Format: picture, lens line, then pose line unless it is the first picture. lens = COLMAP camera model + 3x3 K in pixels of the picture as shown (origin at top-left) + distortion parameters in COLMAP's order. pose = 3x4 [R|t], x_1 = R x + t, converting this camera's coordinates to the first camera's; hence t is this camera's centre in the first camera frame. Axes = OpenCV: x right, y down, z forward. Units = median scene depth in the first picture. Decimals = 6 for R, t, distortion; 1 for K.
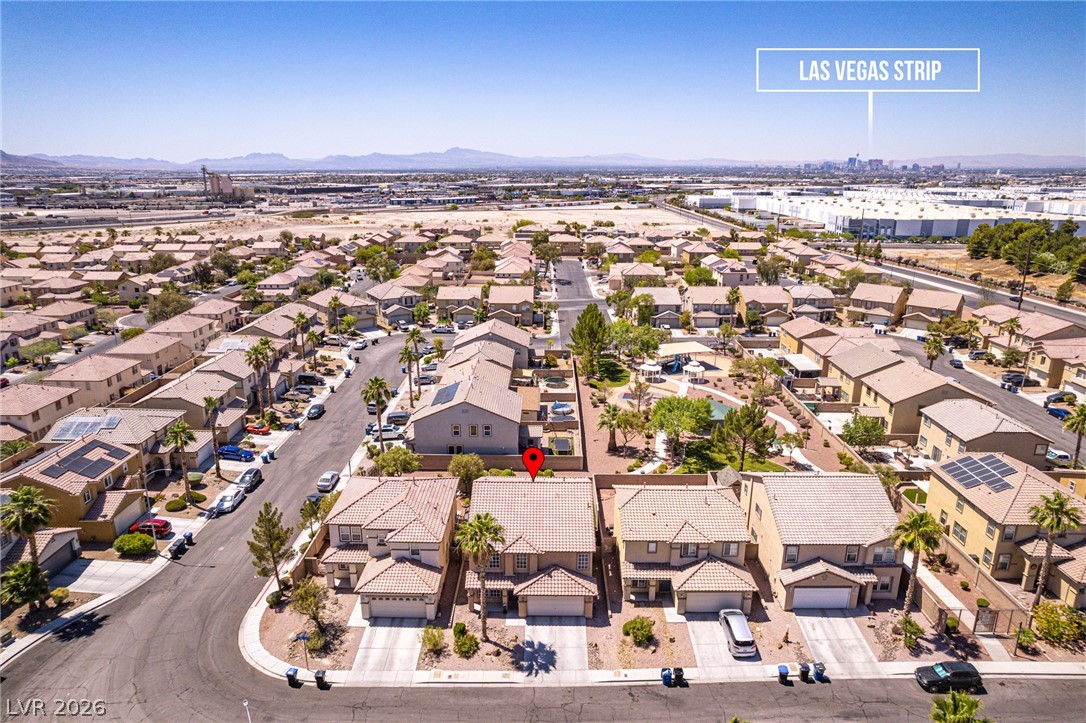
lens RADIAL K [[693.9, 0, 545.6], [0, 693.9, 364.4], [0, 0, 1]] dist [-0.074514, 0.066717]
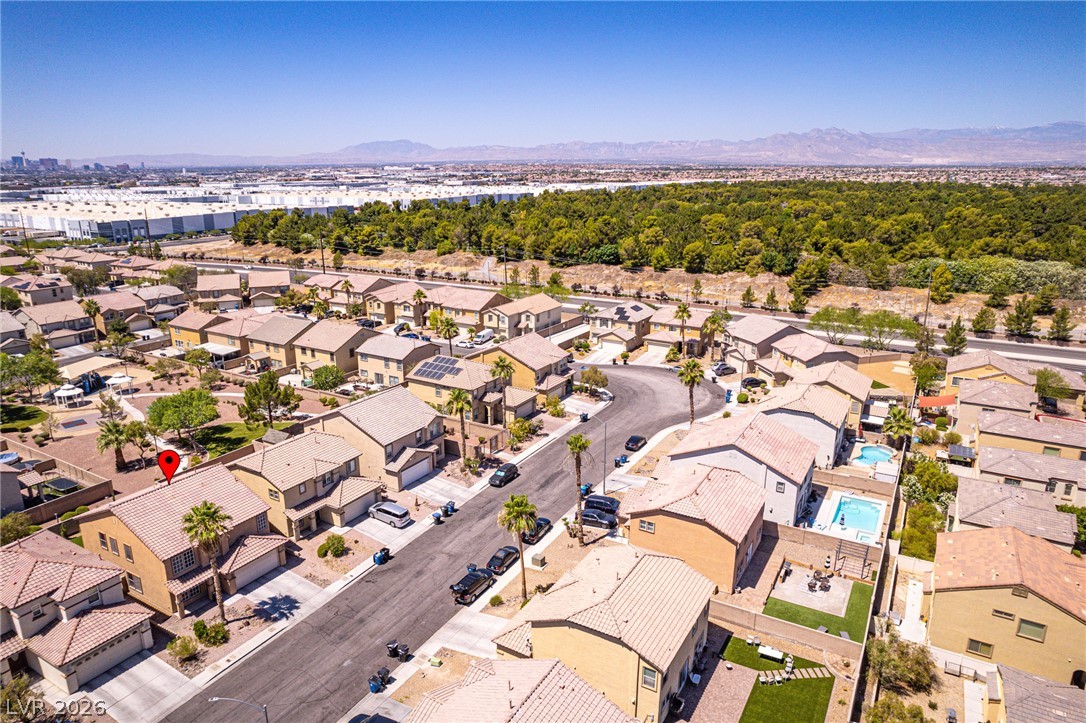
lens RADIAL K [[693.9, 0, 547.6], [0, 693.9, 363.0], [0, 0, 1]] dist [-0.074514, 0.066717]
pose [[0.496584, -0.242699, 0.833367, -0.327502], [0.243578, 0.960499, 0.134581, 0.000675], [-0.833111, 0.136159, 0.536085, -0.009476]]
